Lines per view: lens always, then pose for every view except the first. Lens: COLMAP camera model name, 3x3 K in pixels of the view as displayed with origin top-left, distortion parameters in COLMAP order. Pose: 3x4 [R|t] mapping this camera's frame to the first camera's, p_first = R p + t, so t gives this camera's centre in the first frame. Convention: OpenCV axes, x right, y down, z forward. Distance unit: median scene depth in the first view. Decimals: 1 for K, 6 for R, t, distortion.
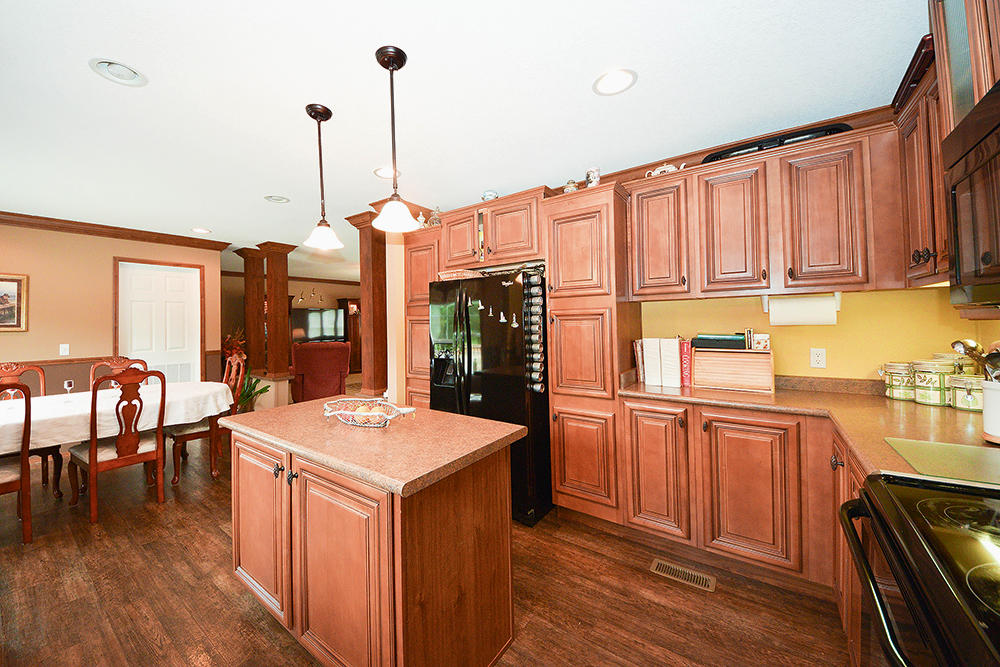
lens RADIAL K [[381.9, 0, 498.1], [0, 381.9, 330.5], [0, 0, 1]] dist [-0.009543, -0.000573]
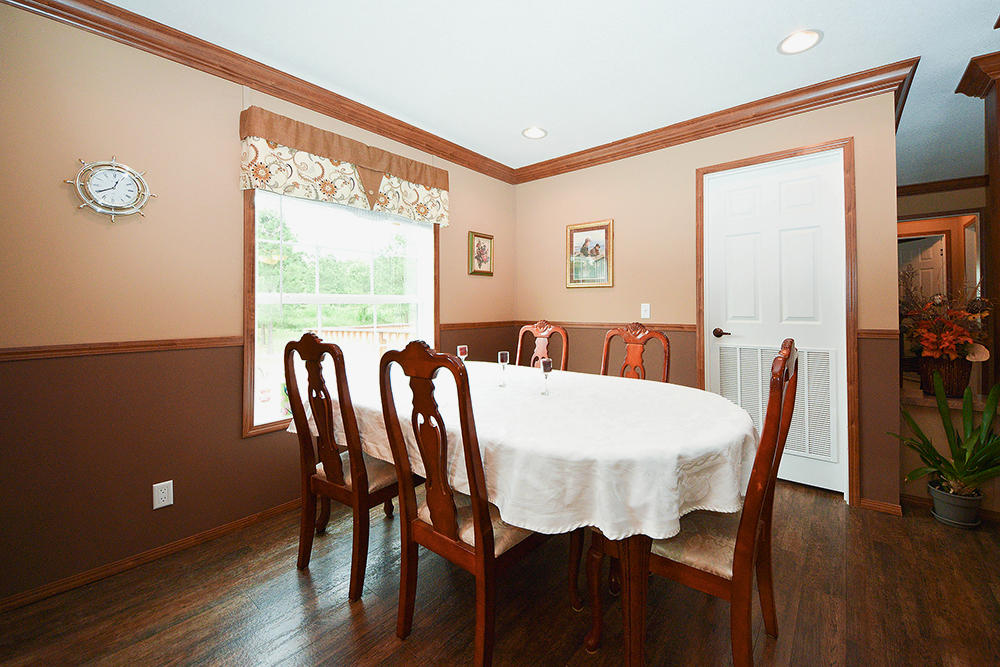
lens RADIAL K [[381.9, 0, 532.0], [0, 381.9, 306.3], [0, 0, 1]] dist [-0.009543, -0.000573]
pose [[-0.044938, 0.000354, -0.998990, -0.360366], [-0.011026, 0.999939, 0.000851, 0.039221], [0.998929, 0.011053, -0.044931, 0.751392]]
